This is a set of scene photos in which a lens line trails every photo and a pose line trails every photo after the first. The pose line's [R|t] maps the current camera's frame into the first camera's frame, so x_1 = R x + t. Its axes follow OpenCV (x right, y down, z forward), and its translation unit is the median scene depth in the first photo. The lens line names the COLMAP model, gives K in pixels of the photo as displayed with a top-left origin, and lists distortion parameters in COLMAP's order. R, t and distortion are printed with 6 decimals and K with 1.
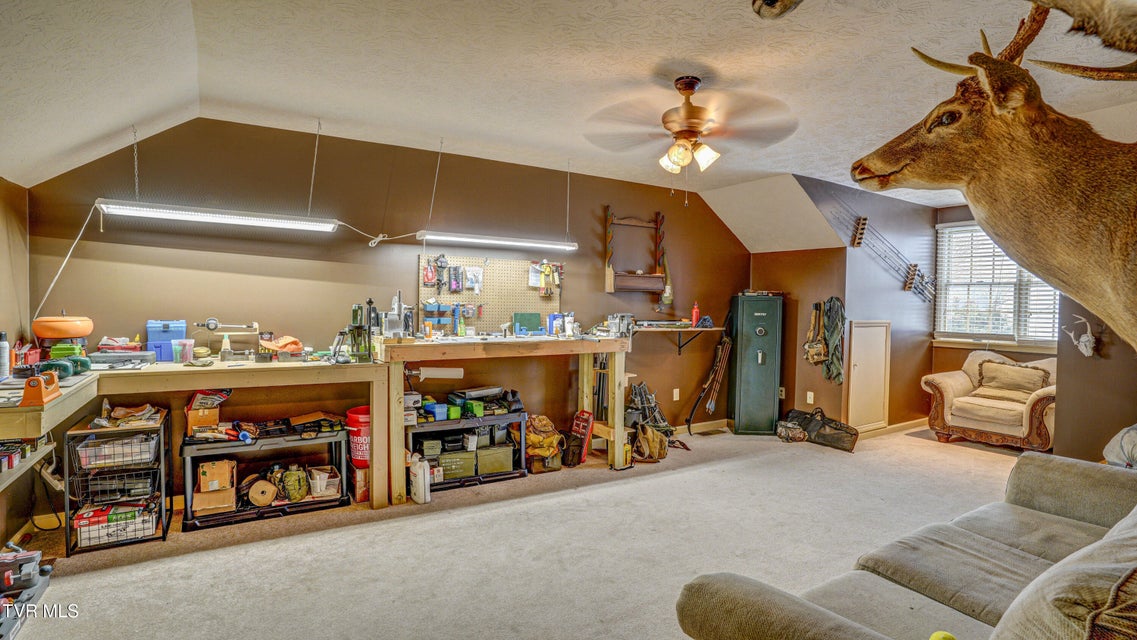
lens RADIAL K [[561.2, 0, 569.2], [0, 561.2, 321.3], [0, 0, 1]] dist [-0.076636, 0.033875]
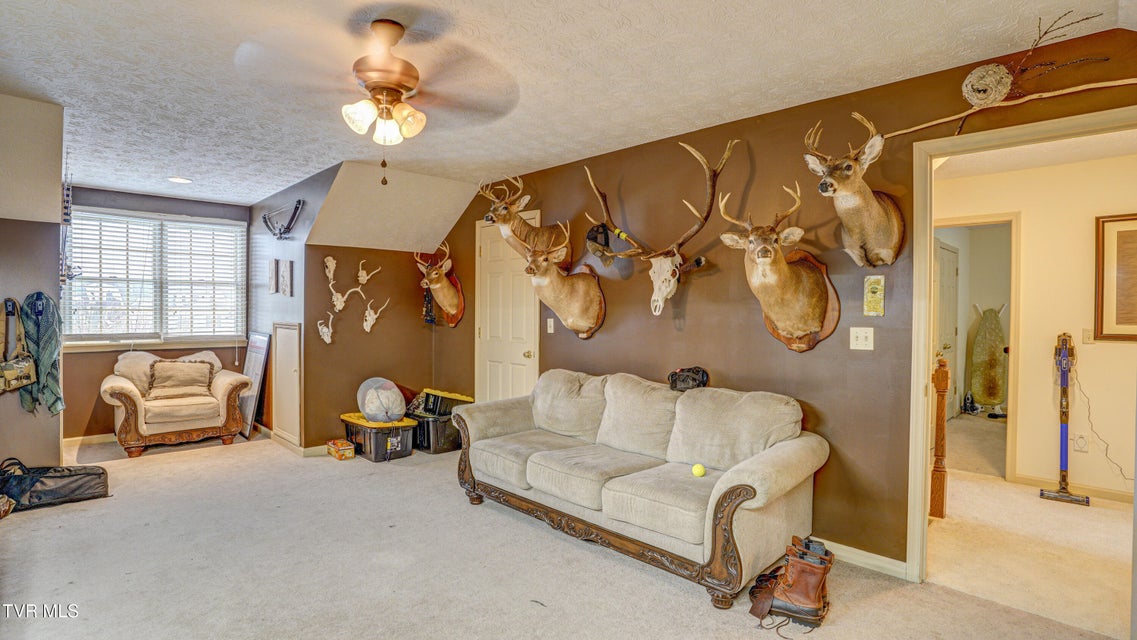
lens RADIAL K [[561.2, 0, 570.6], [0, 561.2, 320.5], [0, 0, 1]] dist [-0.076636, 0.033875]
pose [[-0.248278, -0.030809, 0.968199, -0.345510], [0.016088, 0.999225, 0.035922, -0.021894], [-0.968555, 0.024495, -0.247590, 0.522598]]
